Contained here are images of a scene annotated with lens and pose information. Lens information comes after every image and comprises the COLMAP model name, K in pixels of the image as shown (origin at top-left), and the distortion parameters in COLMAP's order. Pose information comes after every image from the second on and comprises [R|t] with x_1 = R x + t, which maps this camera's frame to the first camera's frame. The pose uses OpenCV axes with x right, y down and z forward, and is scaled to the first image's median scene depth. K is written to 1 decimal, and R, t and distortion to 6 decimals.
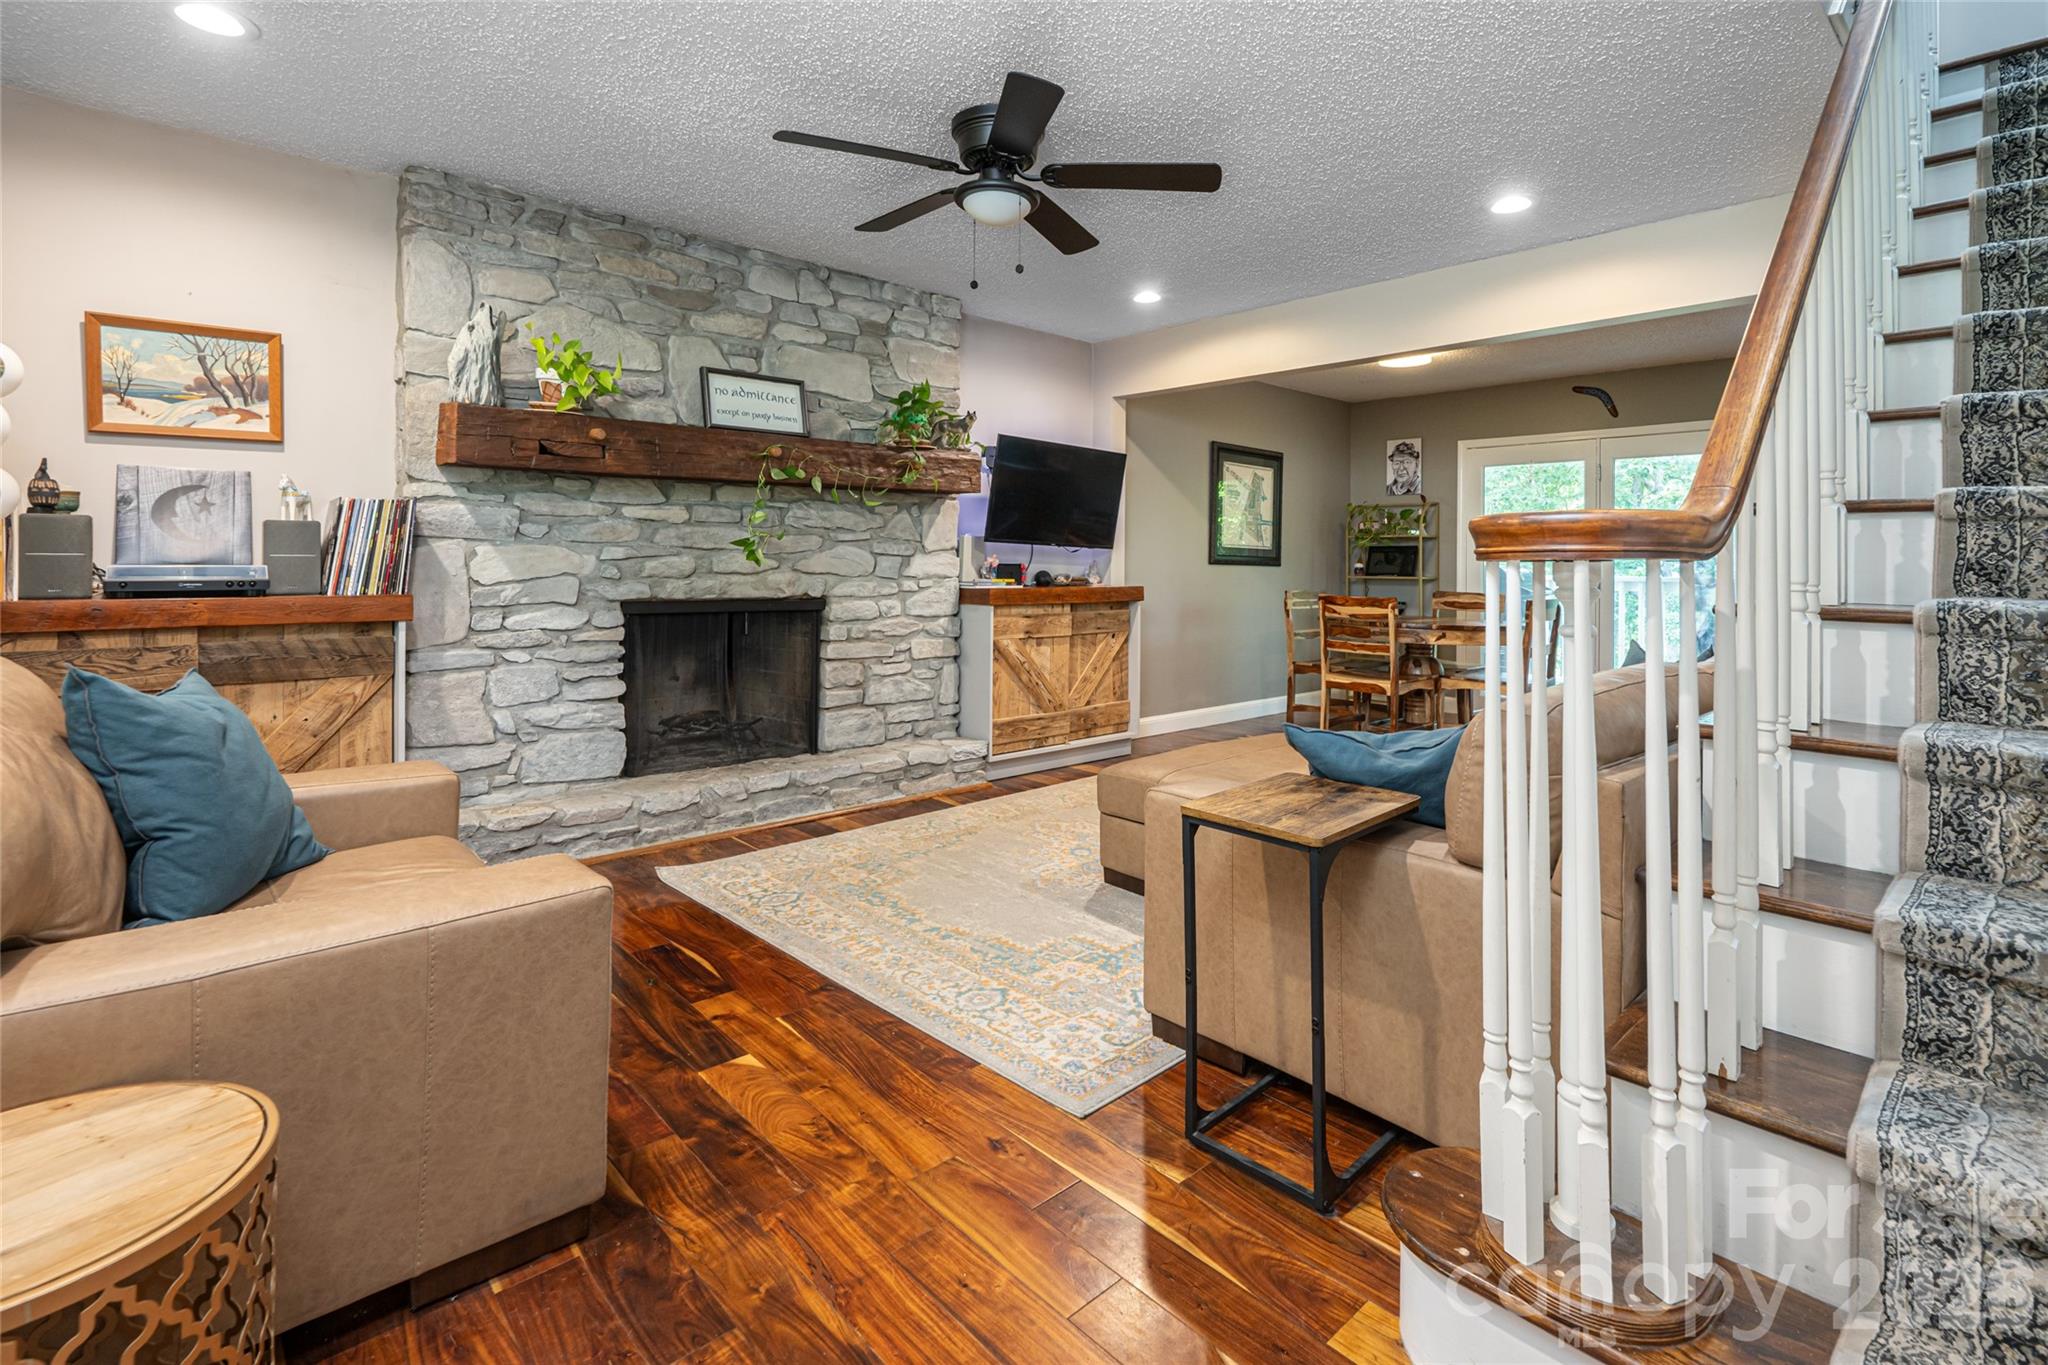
lens RADIAL K [[971.1, 0, 1028.9], [0, 971.1, 567.6], [0, 0, 1]] dist [-0.002954, -0.000359]
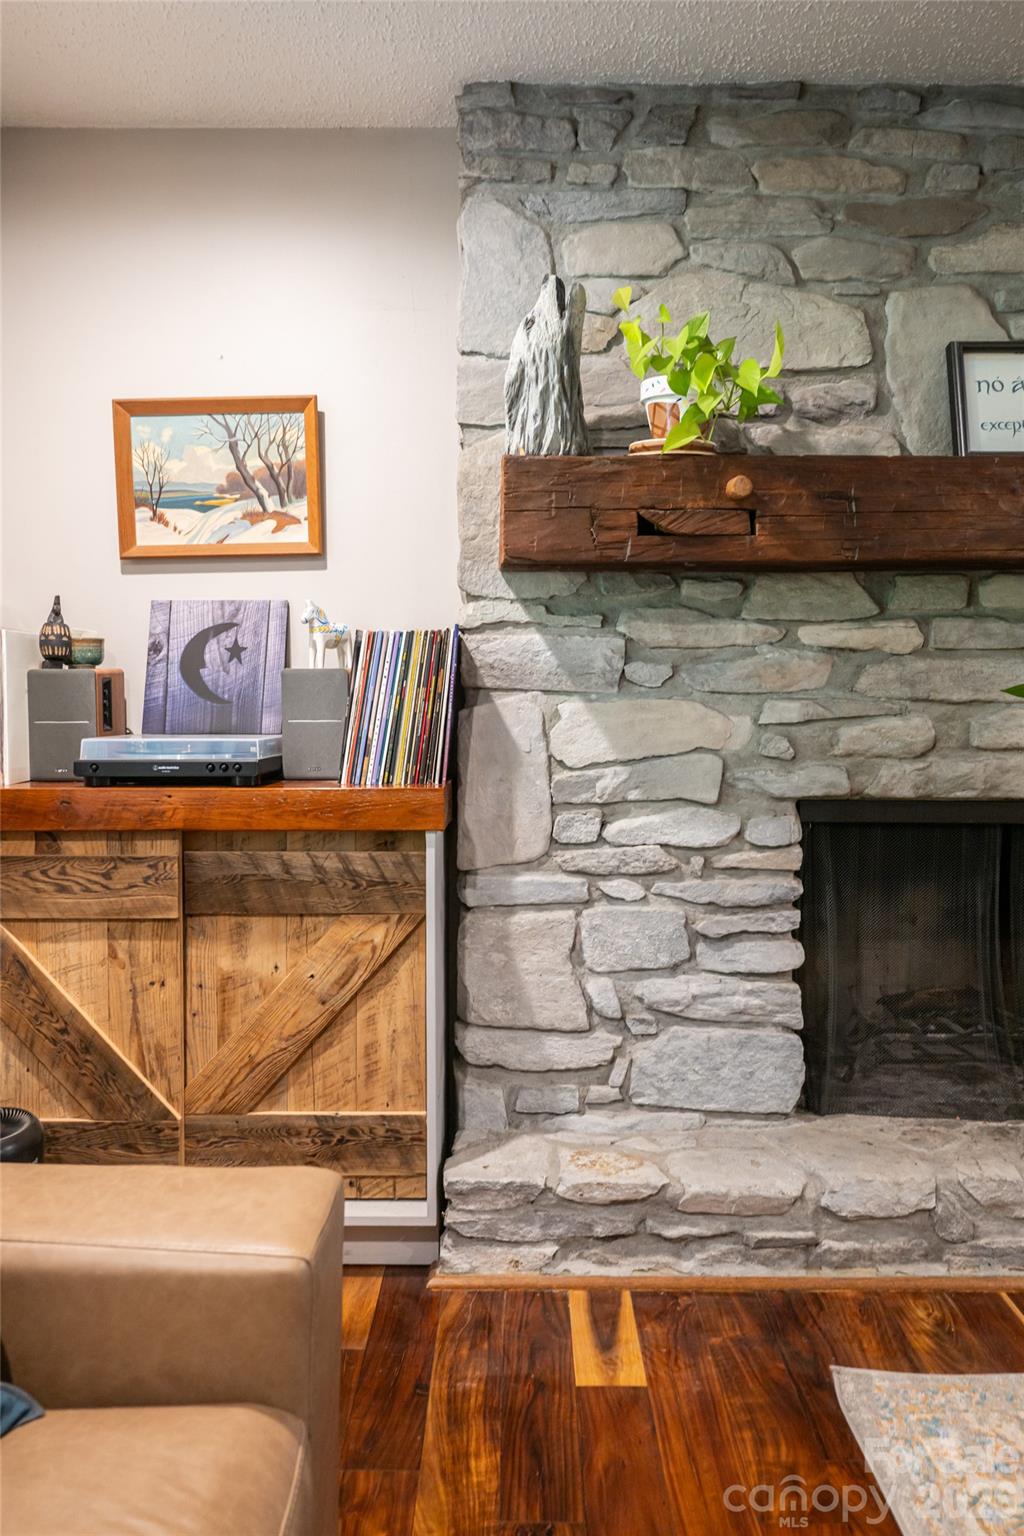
lens RADIAL K [[1079.4, 0, 521.5], [0, 1079.4, 734.5], [0, 0, 1]] dist [-0.002967, -0.002178]
pose [[0.741901, 0.016654, -0.670303, -0.133558], [0.002343, 0.999621, 0.027430, -0.020125], [0.670506, -0.021921, 0.741580, 0.466401]]
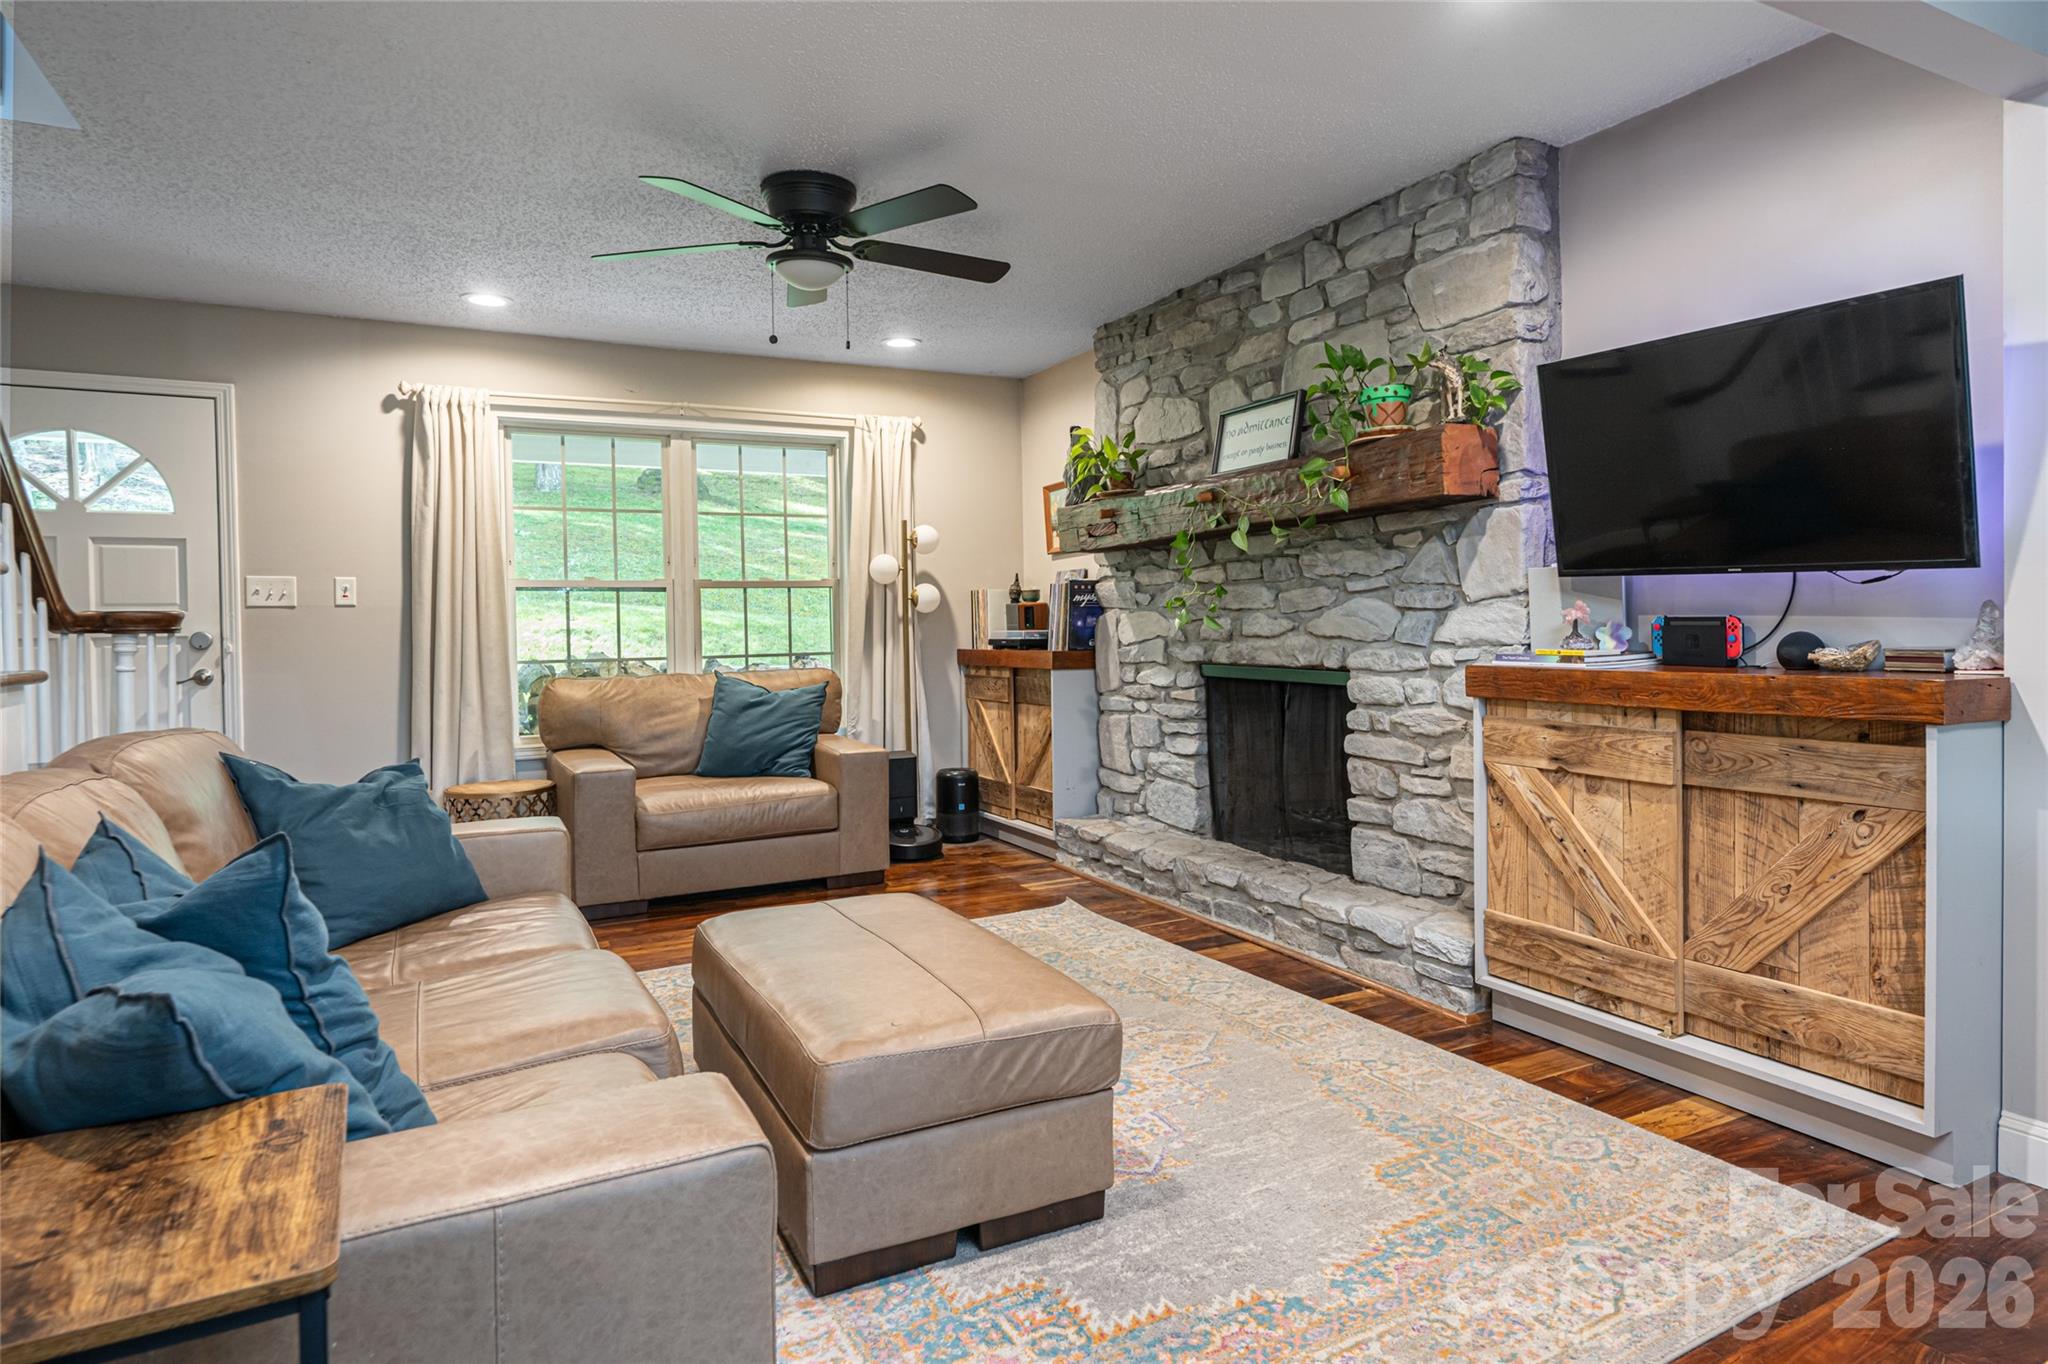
lens RADIAL K [[1138.1, 0, 1021.6], [0, 1138.1, 651.5], [0, 0, 1]] dist [0.000156, 0.000032]
pose [[-0.256266, 0.020128, -0.966397, 0.834305], [0.011146, 0.999778, 0.017867, -0.001399], [0.966542, -0.006193, -0.256433, 1.192586]]
